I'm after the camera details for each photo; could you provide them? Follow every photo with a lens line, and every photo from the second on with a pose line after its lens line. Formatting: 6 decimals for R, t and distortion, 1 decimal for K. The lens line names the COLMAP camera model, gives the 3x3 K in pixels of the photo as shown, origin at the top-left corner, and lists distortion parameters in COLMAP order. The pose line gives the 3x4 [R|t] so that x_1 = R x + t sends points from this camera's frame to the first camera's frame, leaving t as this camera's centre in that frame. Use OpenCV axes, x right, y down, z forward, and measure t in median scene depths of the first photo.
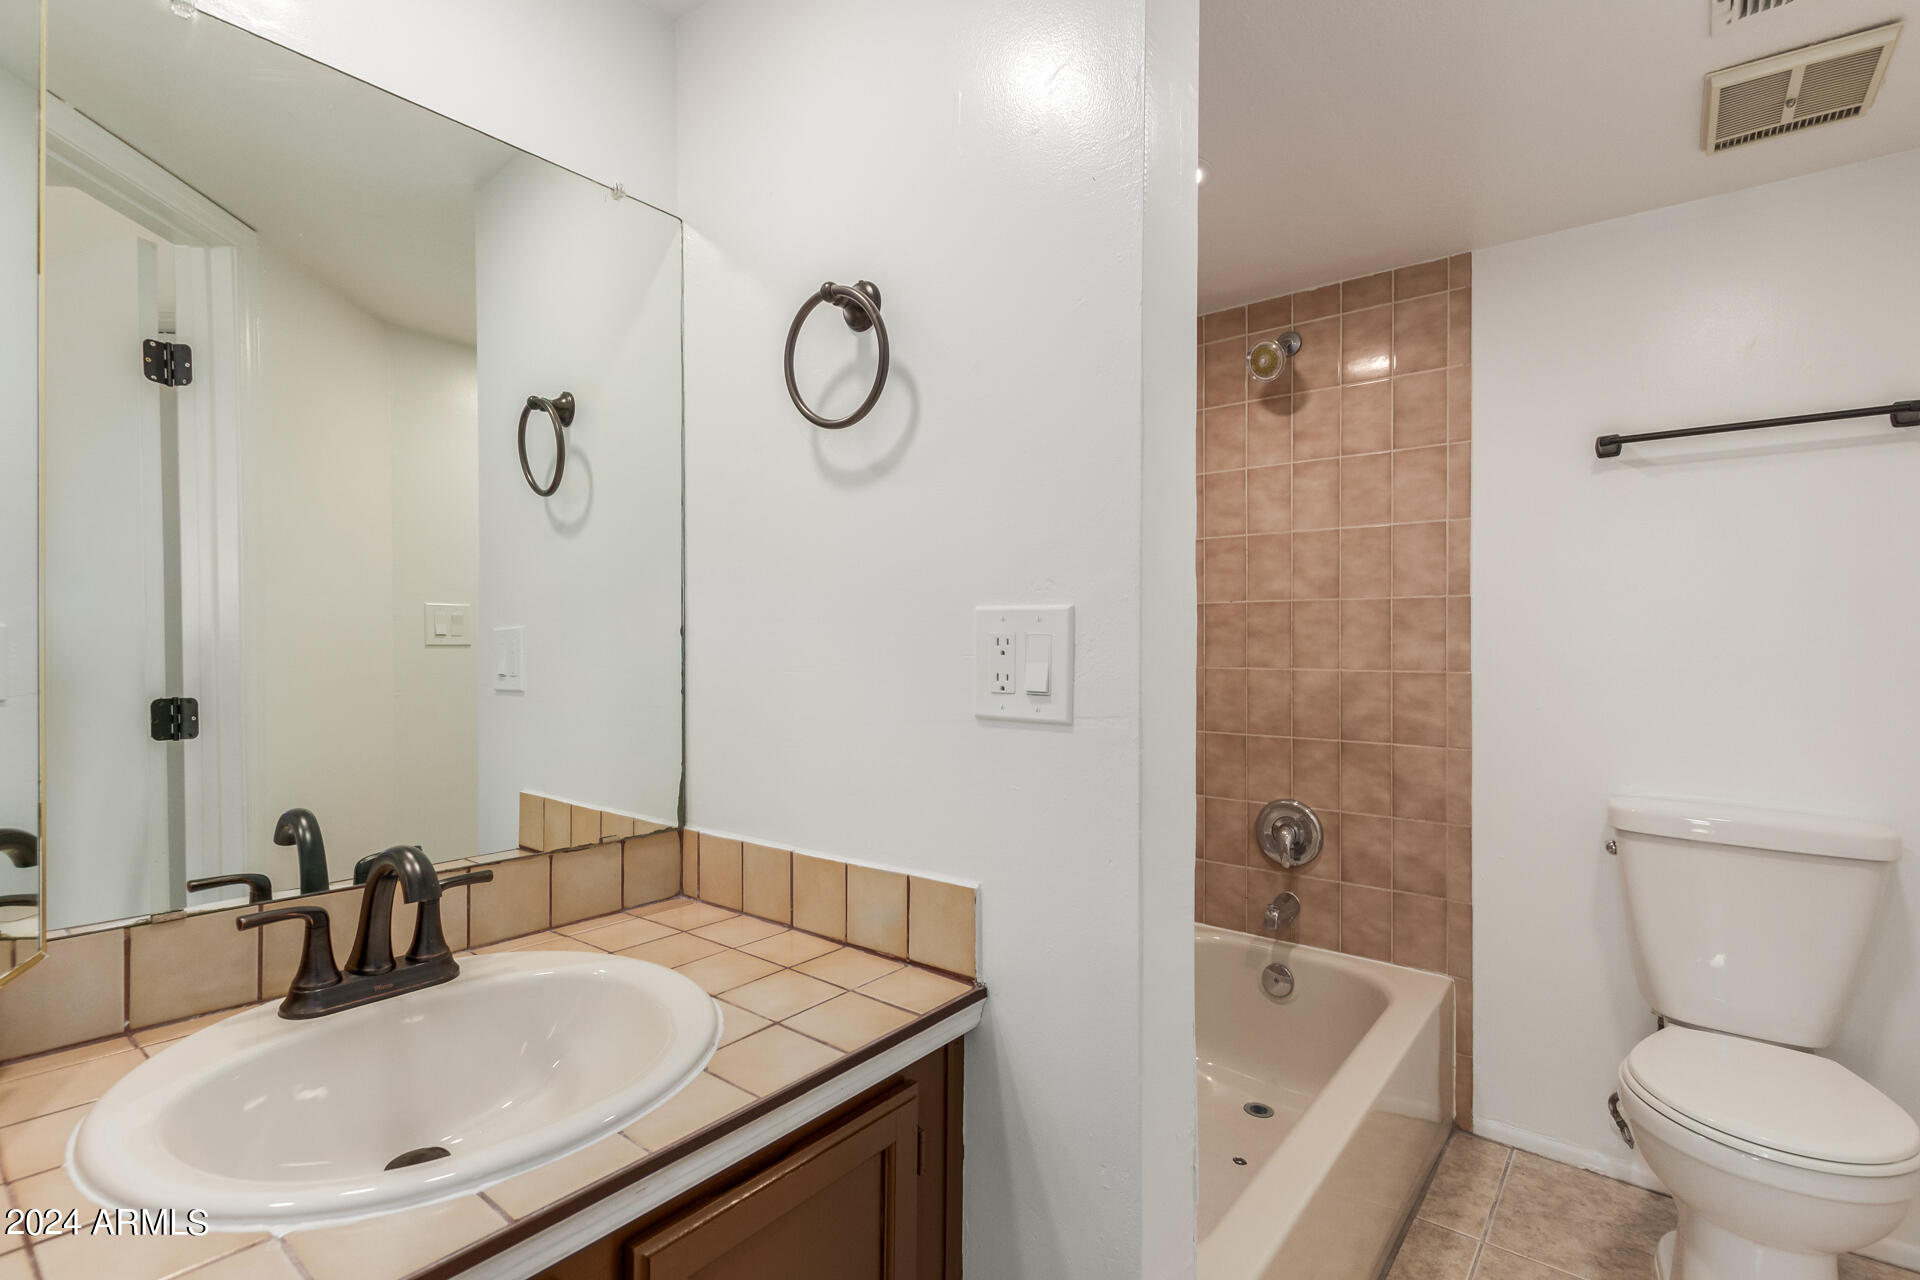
lens RADIAL K [[898.8, 0, 958.5], [0, 898.8, 642.2], [0, 0, 1]] dist [0.004025, 0.000129]
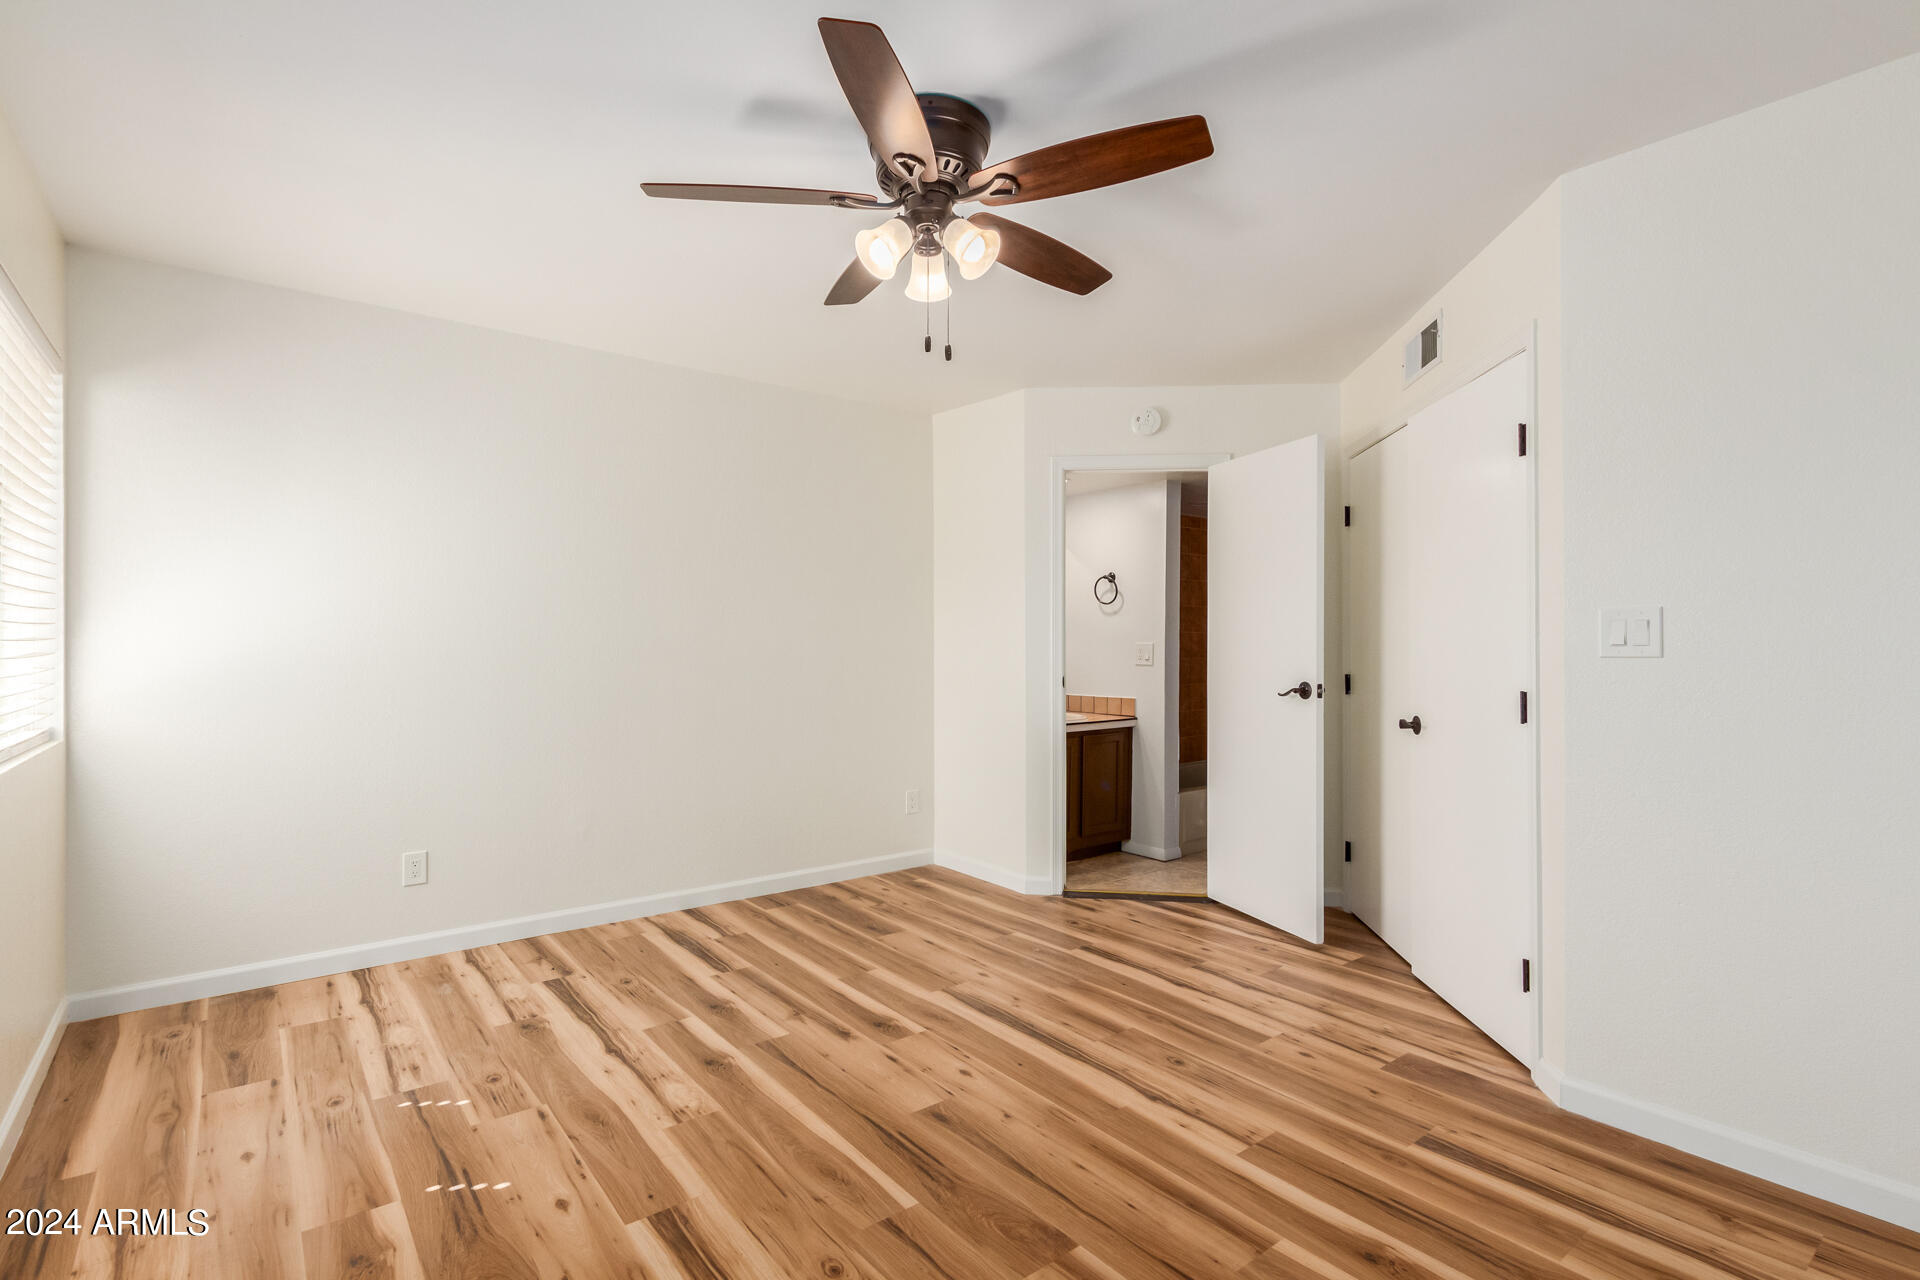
lens RADIAL K [[898.8, 0, 957.8], [0, 898.8, 639.9], [0, 0, 1]] dist [0.004025, 0.000129]
pose [[0.974757, 0.000774, -0.223266, 0.169289], [-0.001413, 0.999995, -0.002703, -0.035855], [0.223263, 0.002950, 0.974754, -3.957259]]
